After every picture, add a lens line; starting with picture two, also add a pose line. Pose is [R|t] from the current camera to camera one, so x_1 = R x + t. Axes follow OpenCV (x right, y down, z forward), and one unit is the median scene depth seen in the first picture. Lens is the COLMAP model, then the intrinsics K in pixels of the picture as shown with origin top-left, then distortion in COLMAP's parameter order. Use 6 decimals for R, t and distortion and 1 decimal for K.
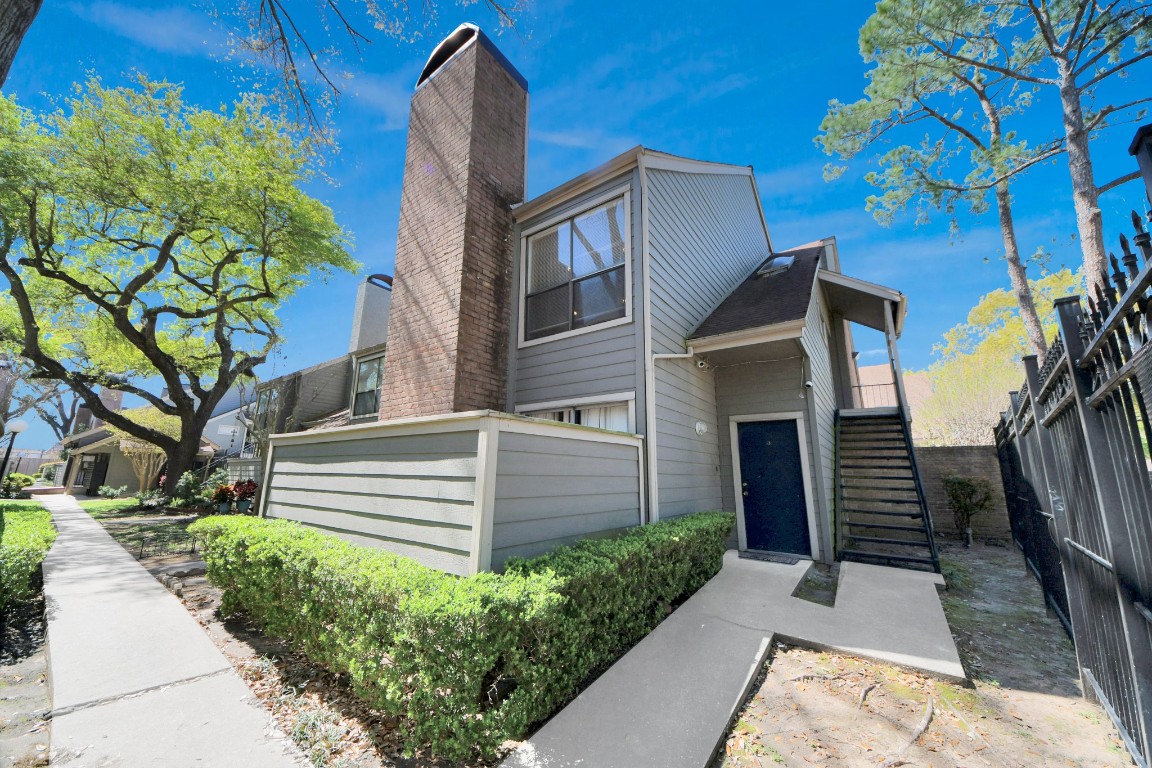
lens RADIAL K [[425.5, 0, 579.8], [0, 425.5, 389.0], [0, 0, 1]] dist [0.001517, -0.006967]
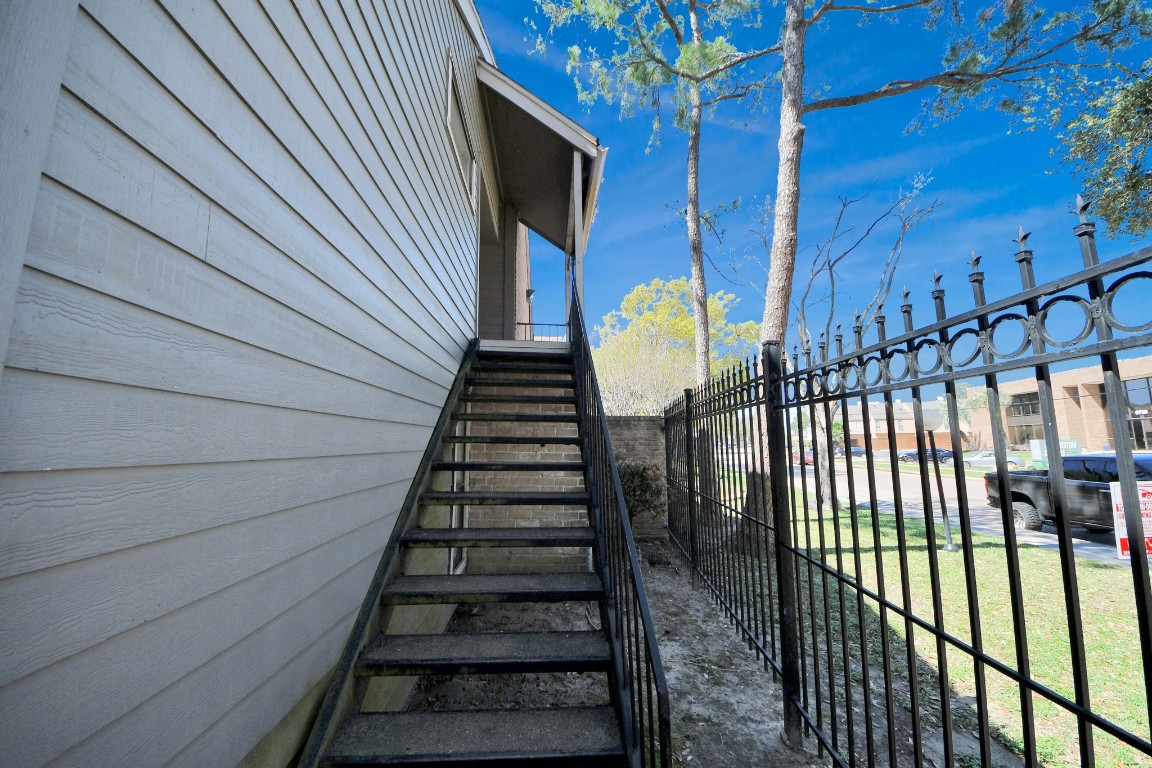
lens RADIAL K [[425.5, 0, 574.7], [0, 425.5, 388.4], [0, 0, 1]] dist [0.001517, -0.006967]
pose [[0.778094, 0.061249, 0.625155, 0.390056], [-0.111486, 0.992900, 0.041480, 0.073243], [-0.618176, -0.101971, 0.779398, 0.535268]]
